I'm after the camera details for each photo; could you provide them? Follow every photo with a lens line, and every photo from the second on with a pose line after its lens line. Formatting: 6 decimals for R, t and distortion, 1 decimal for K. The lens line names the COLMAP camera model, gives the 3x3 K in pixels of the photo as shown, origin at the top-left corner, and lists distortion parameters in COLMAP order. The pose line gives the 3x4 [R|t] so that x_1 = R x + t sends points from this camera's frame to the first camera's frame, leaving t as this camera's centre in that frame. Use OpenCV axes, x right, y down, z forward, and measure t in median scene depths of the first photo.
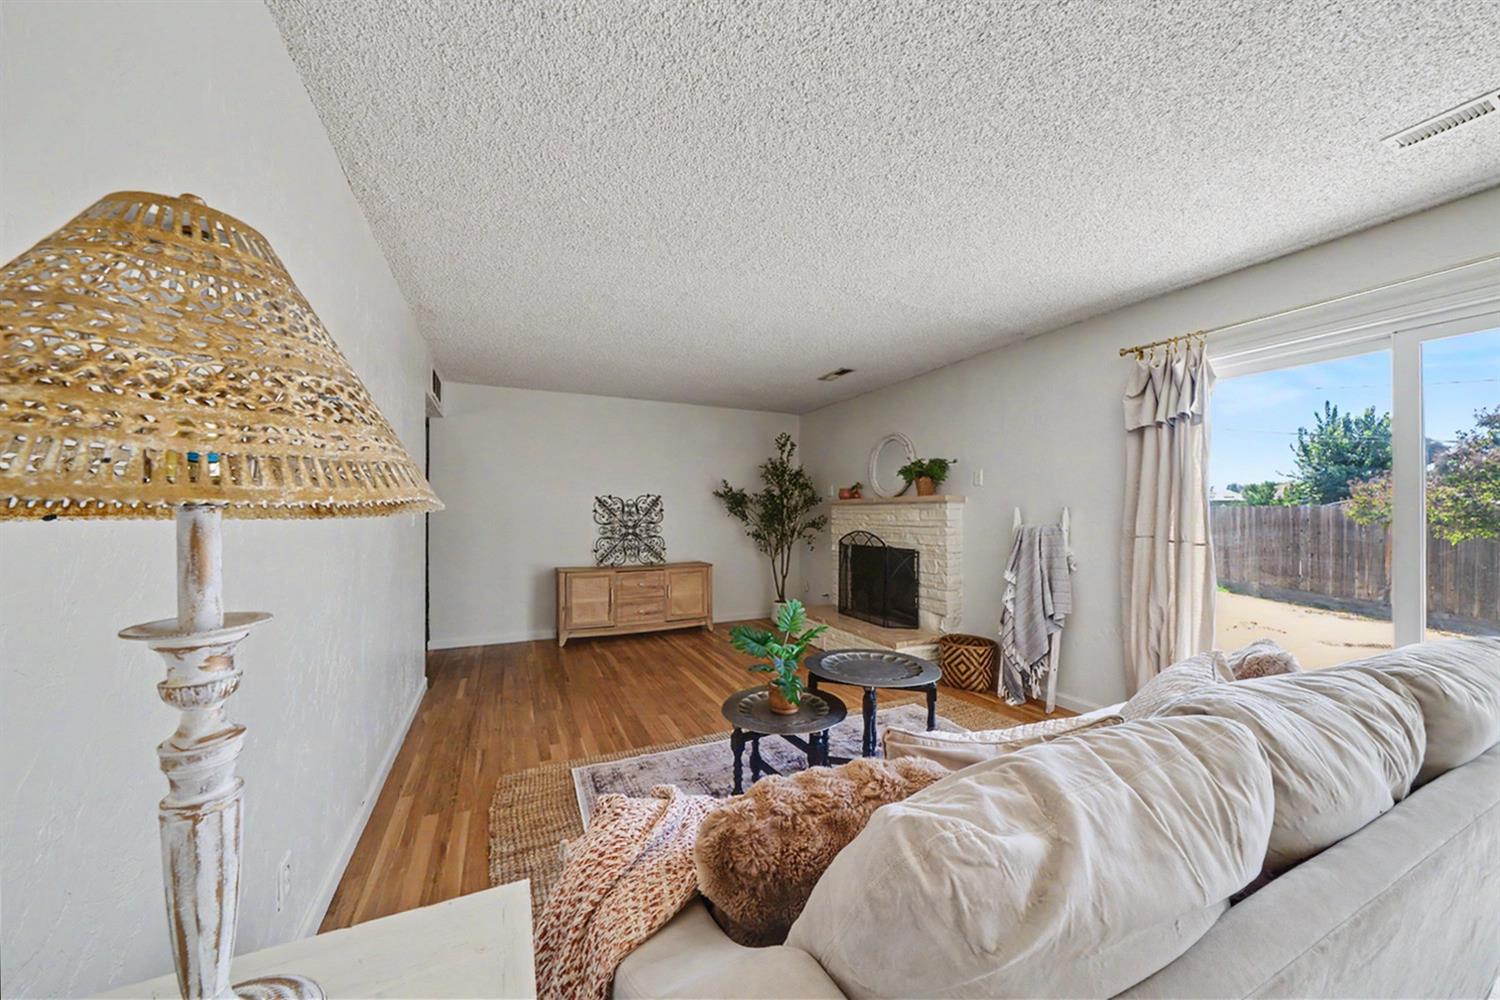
lens RADIAL K [[521.5, 0, 744.6], [0, 521.5, 517.0], [0, 0, 1]] dist [0.000076, 0.000001]
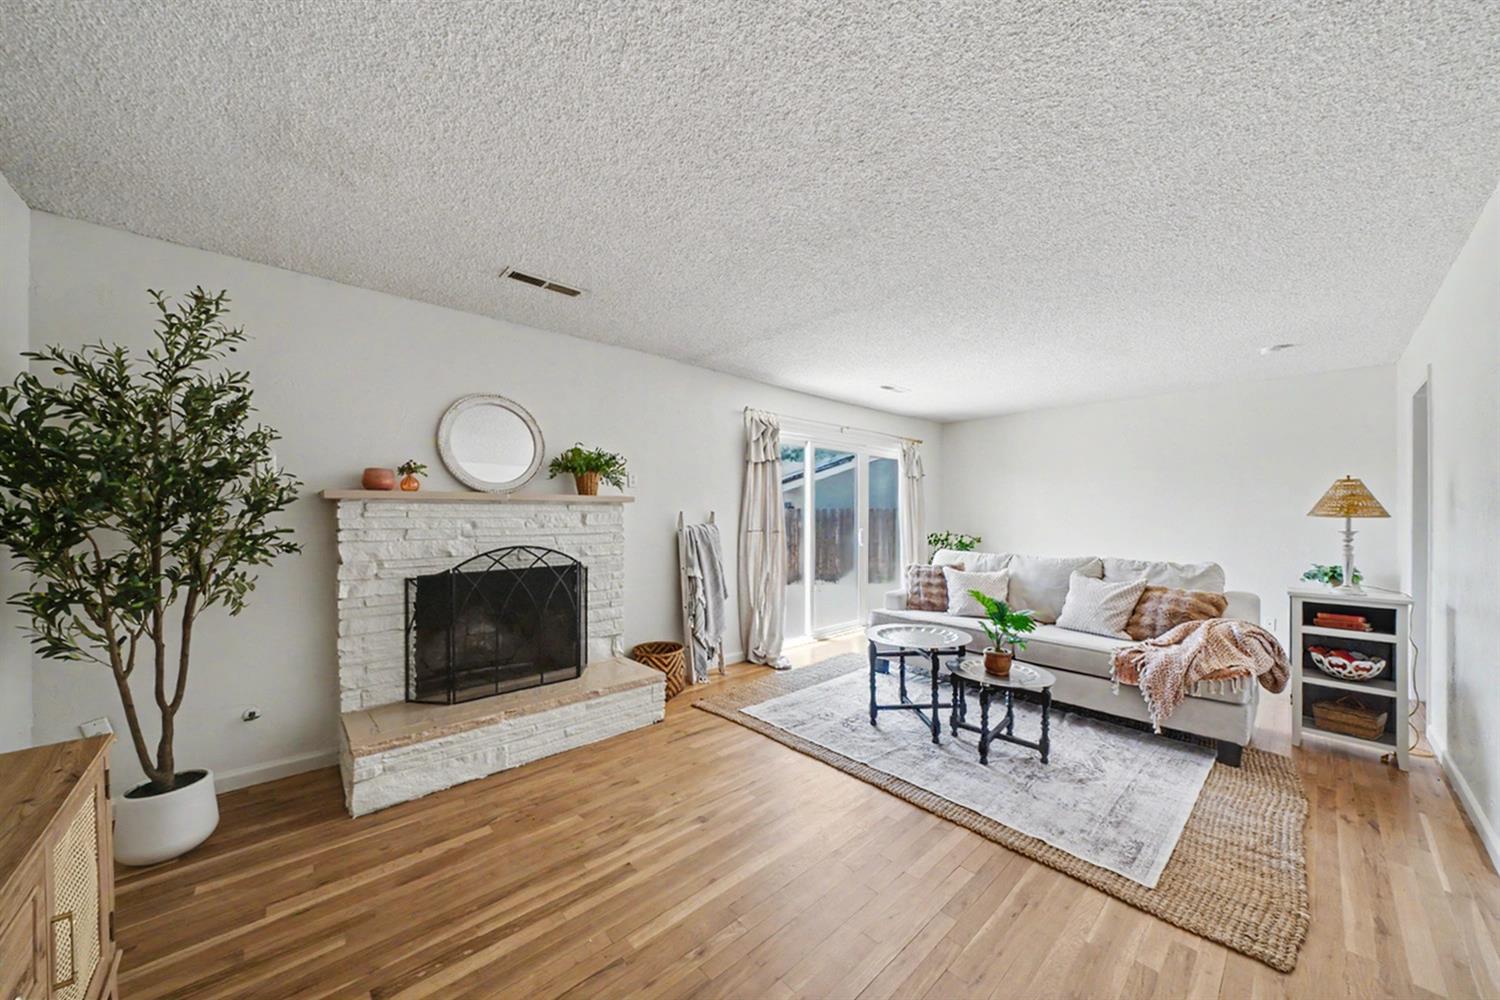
lens RADIAL K [[521.5, 0, 744.6], [0, 521.5, 517.0], [0, 0, 1]] dist [0.000076, 0.000001]
pose [[-0.305541, -0.008006, 0.952145, -0.455030], [0.006757, 0.999921, 0.010576, -0.013026], [-0.952155, 0.009665, -0.305463, 0.955708]]
